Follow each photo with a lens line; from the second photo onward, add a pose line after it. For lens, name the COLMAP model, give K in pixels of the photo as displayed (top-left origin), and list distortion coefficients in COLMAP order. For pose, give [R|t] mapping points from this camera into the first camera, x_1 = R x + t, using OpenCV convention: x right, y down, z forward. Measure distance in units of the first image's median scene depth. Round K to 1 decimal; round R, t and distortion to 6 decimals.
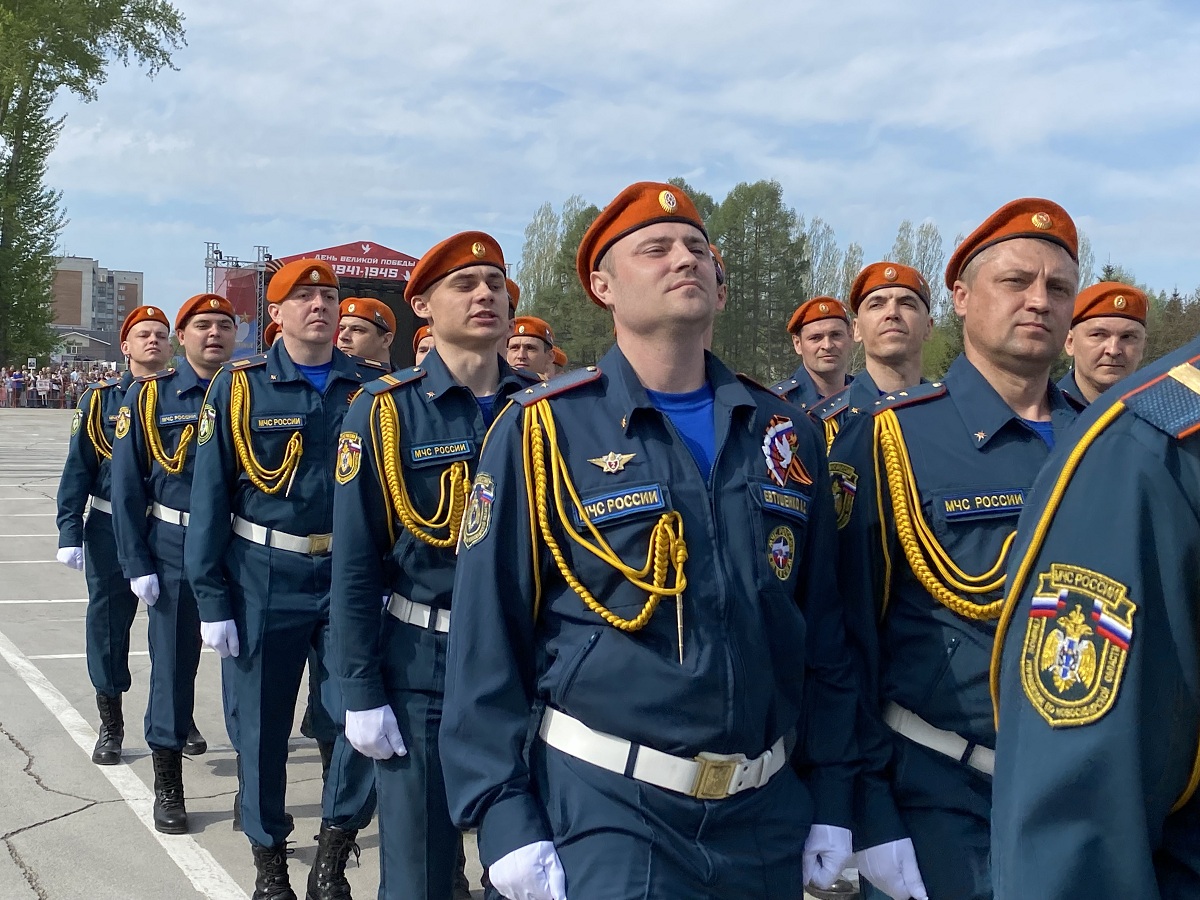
lens RADIAL K [[1619.4, 0, 602.5], [0, 1619.4, 416.5], [0, 0, 1]] dist [0.242226, -0.695760]
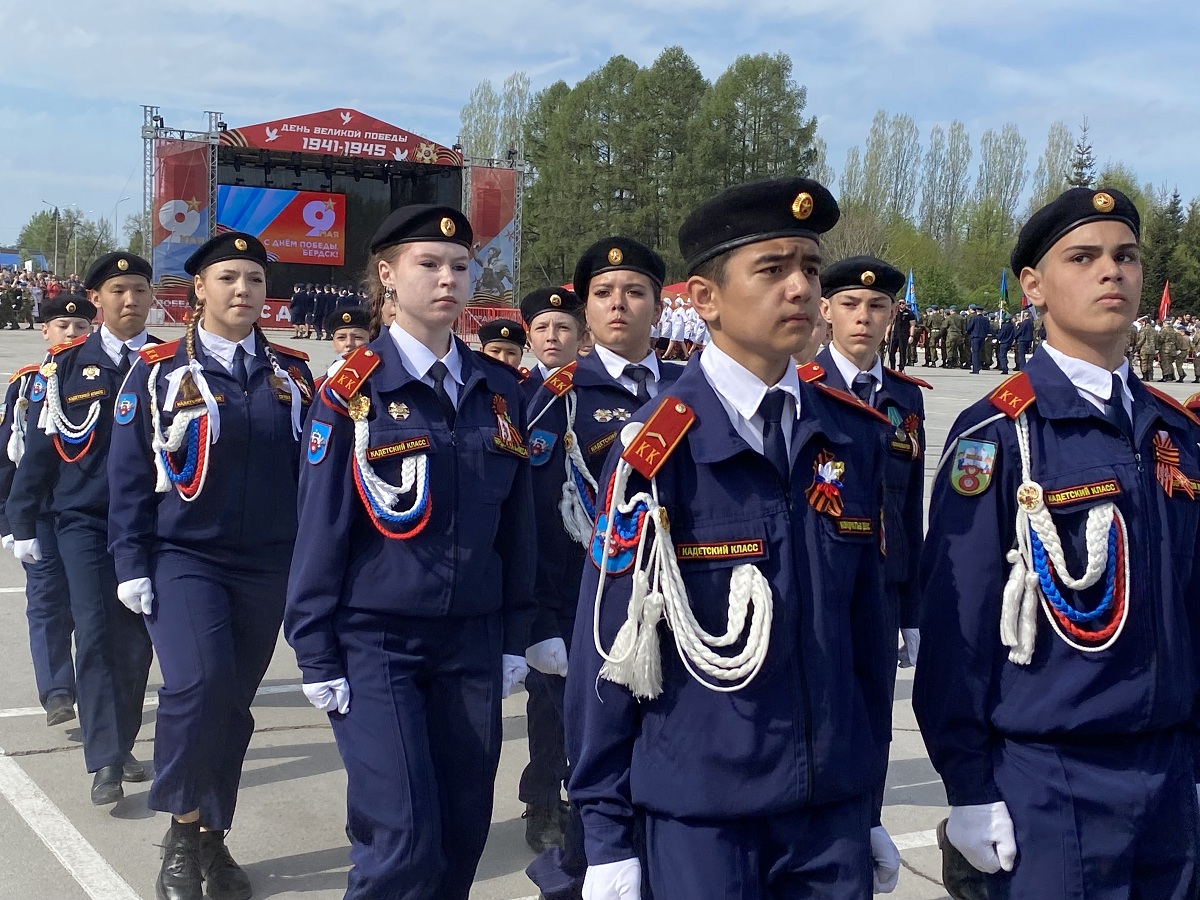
lens RADIAL K [[1727.1, 0, 600.0], [0, 1727.1, 450.0], [0, 0, 1]] dist [0.094816, -0.026223]
pose [[0.995364, -0.002008, 0.096164, -0.103938], [-0.004588, 0.997653, 0.068317, -0.001186], [-0.096075, -0.068441, 0.993018, 0.147859]]
